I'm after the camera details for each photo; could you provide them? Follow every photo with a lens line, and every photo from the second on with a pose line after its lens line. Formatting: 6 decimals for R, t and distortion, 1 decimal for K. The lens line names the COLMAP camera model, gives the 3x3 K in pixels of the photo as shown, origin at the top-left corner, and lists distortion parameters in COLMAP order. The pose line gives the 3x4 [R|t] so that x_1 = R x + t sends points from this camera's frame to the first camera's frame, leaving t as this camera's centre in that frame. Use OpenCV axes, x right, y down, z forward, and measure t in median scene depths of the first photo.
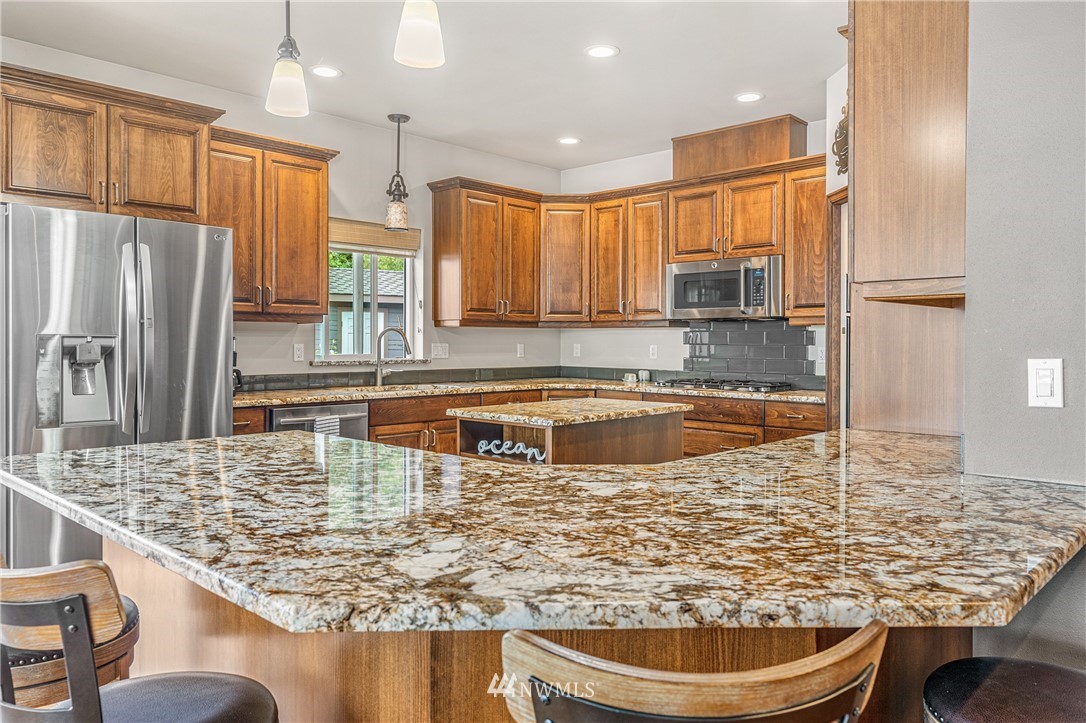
lens RADIAL K [[776.8, 0, 545.9], [0, 776.8, 350.0], [0, 0, 1]] dist [-0.005627, 0.007731]
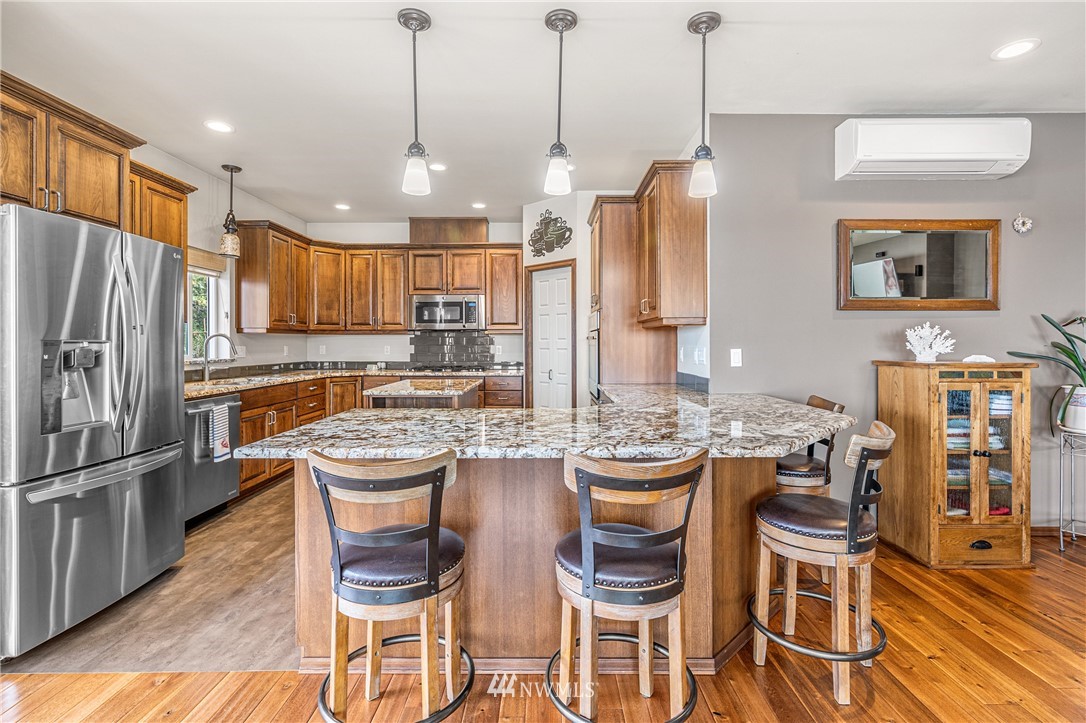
lens RADIAL K [[497.3, 0, 550.6], [0, 497.3, 342.9], [0, 0, 1]] dist [-0.011658, 0.004105]
pose [[0.729038, -0.005467, 0.684451, -0.331664], [0.012558, 0.999907, -0.005389, -0.002783], [-0.684357, 0.012524, 0.729039, 0.052791]]
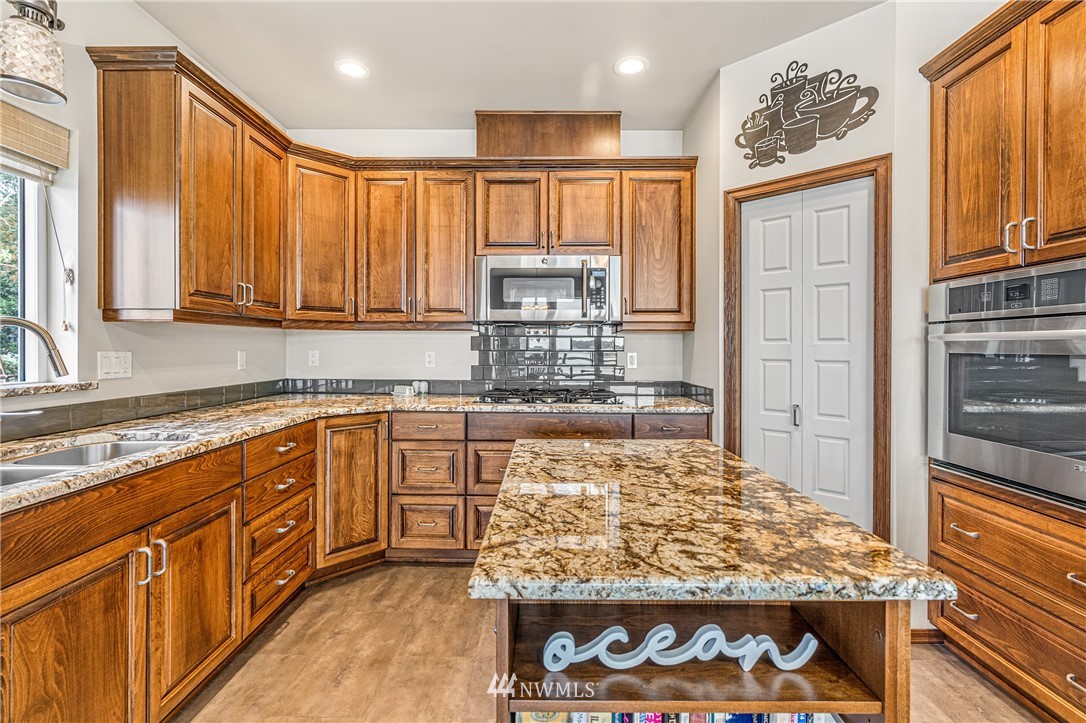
lens RADIAL K [[497.3, 0, 550.5], [0, 497.3, 349.7], [0, 0, 1]] dist [-0.011658, 0.004105]
pose [[0.731627, -0.004785, 0.681688, -0.153195], [0.007298, 0.999973, -0.000814, -0.007463], [-0.681666, 0.005570, 0.731642, 0.548094]]
